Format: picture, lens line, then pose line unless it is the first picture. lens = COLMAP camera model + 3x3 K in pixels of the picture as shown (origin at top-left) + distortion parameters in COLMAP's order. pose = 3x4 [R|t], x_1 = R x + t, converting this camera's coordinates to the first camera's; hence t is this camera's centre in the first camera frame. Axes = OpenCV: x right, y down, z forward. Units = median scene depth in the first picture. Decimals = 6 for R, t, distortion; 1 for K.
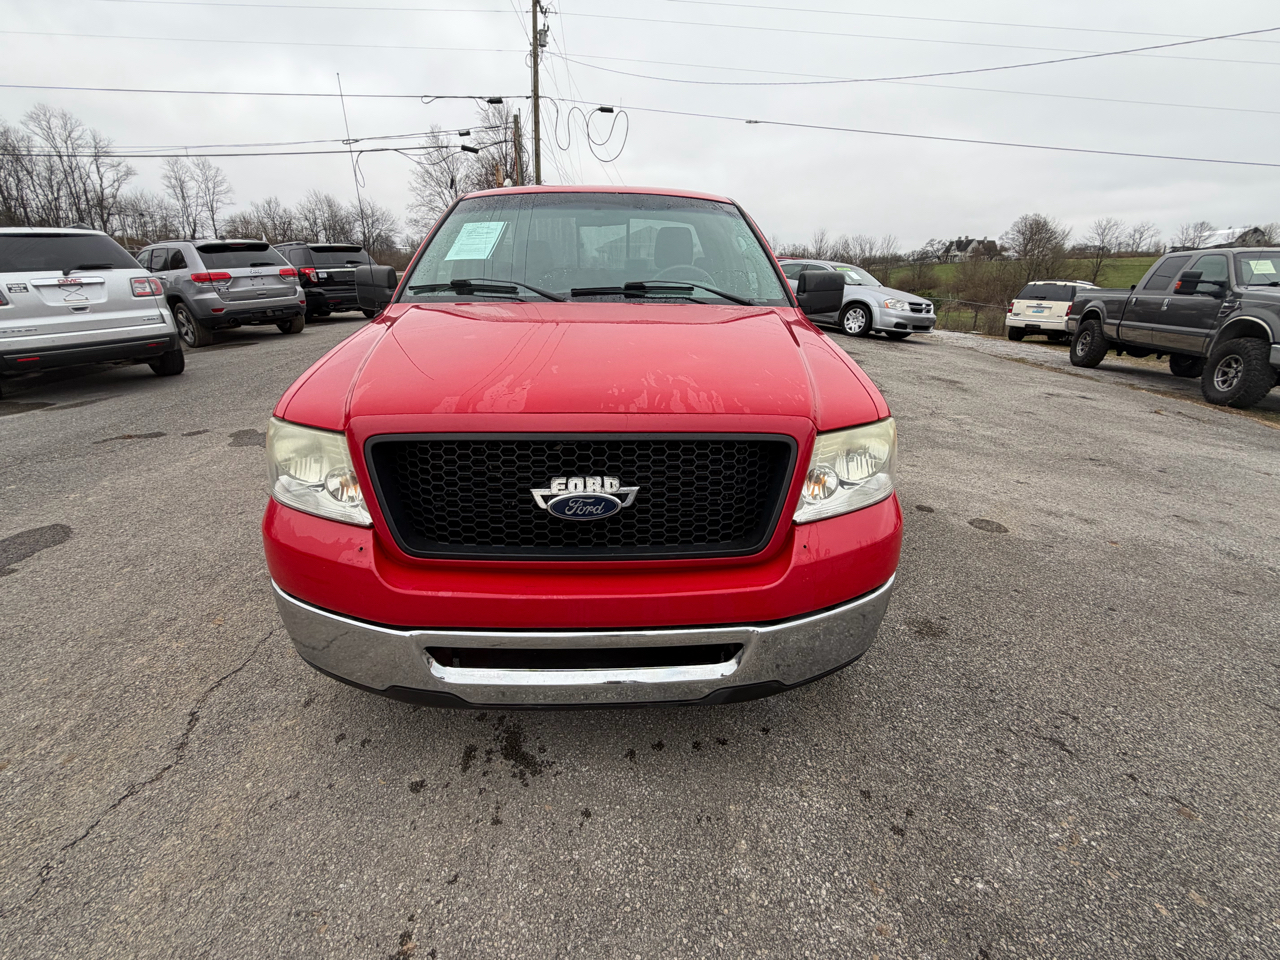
lens RADIAL K [[576.7, 0, 636.5], [0, 576.7, 480.8], [0, 0, 1]] dist [-0.000006, -0.000151]
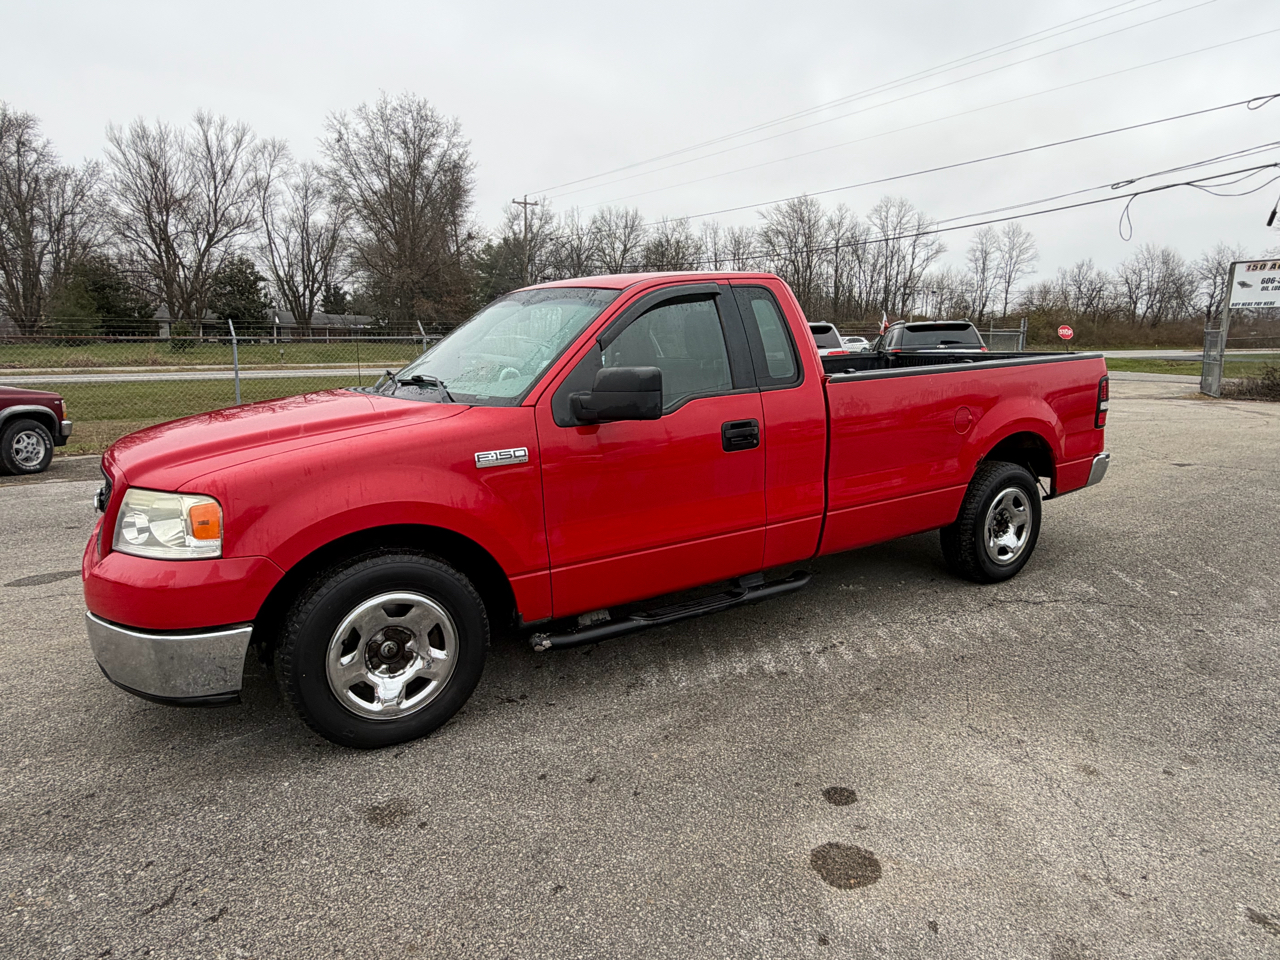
lens RADIAL K [[799.7, 0, 637.1], [0, 799.7, 486.6], [0, 0, 1]] dist [-0.001723, 0.001651]
pose [[0.500851, 0.141374, -0.853910, 1.046907], [-0.290036, 0.956944, -0.011685, -0.169294], [0.815492, 0.253517, 0.520290, 0.416553]]
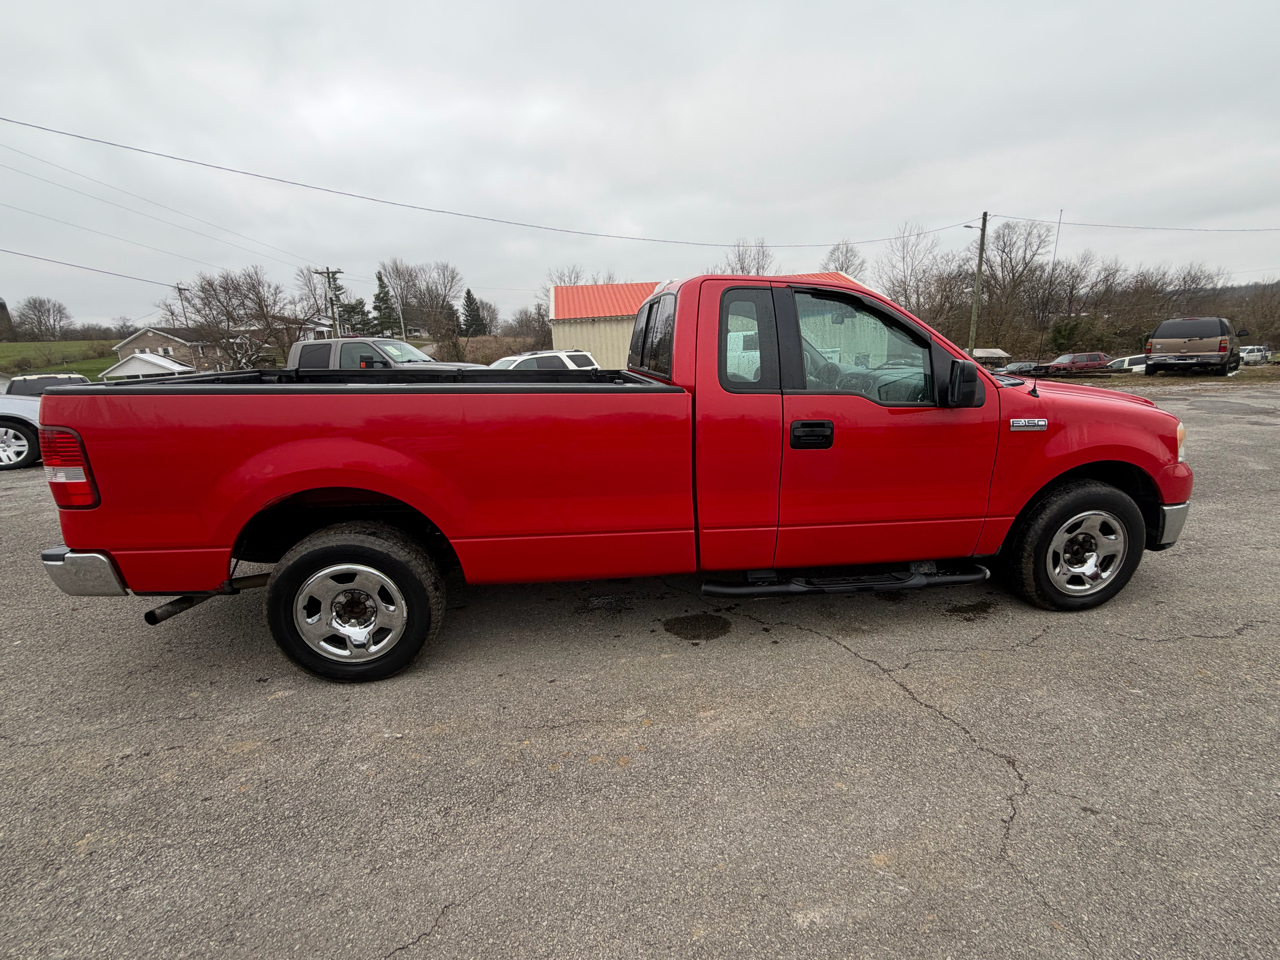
lens RADIAL K [[576.7, 0, 638.0], [0, 576.7, 480.4], [0, 0, 1]] dist [-0.000006, -0.000151]
pose [[-0.103581, -0.237366, 0.965882, -1.081992], [0.369067, 0.892604, 0.258937, -0.512937], [-0.923613, 0.383296, -0.004852, 1.267164]]
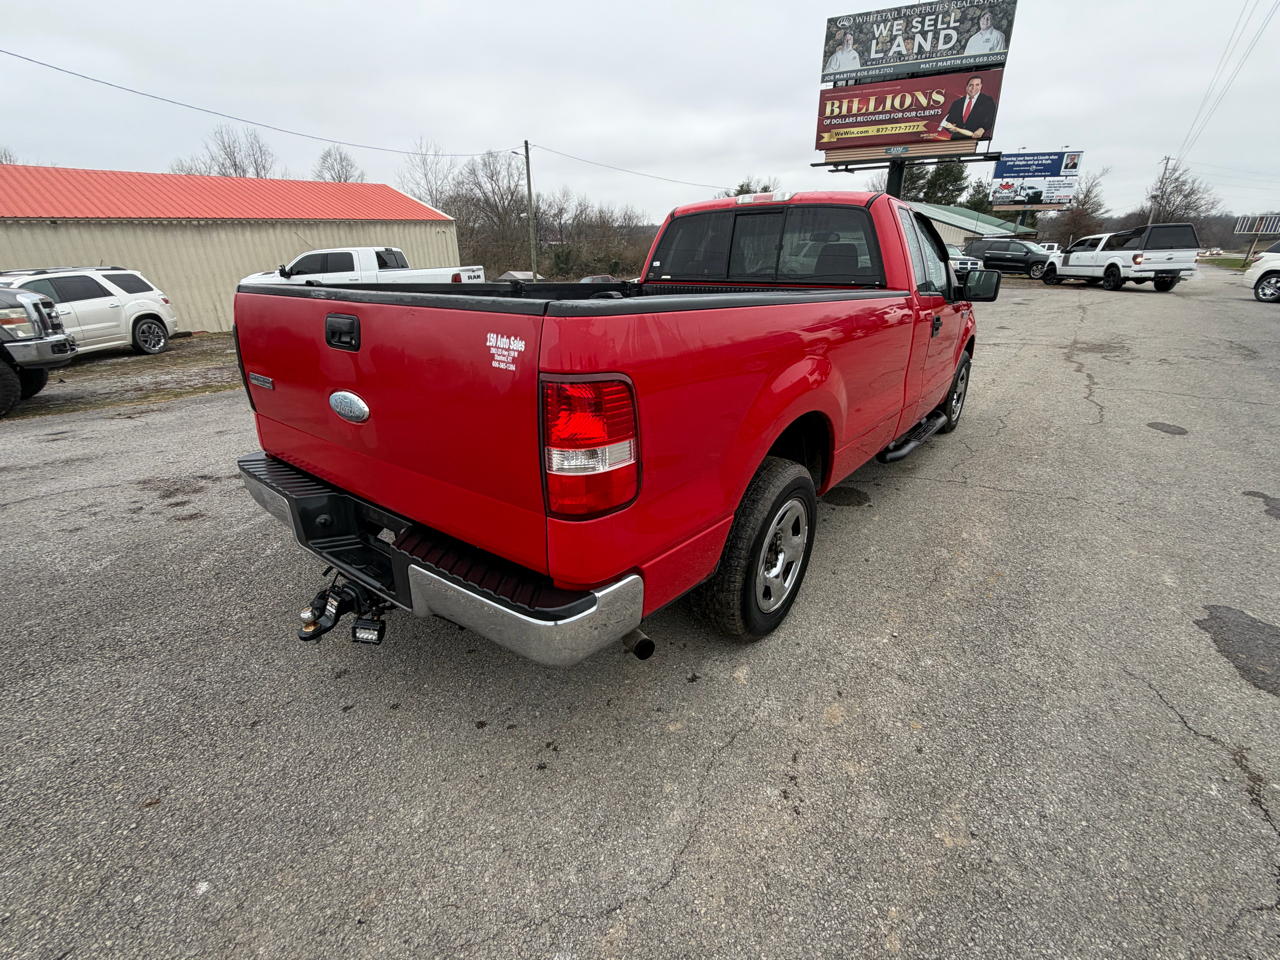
lens RADIAL K [[576.7, 0, 637.6], [0, 576.7, 480.5], [0, 0, 1]] dist [-0.000006, -0.000151]
pose [[-0.769945, -0.236127, 0.592815, -0.615445], [0.219242, 0.774571, 0.593273, -0.803167], [-0.599265, 0.586757, -0.544608, 2.080494]]
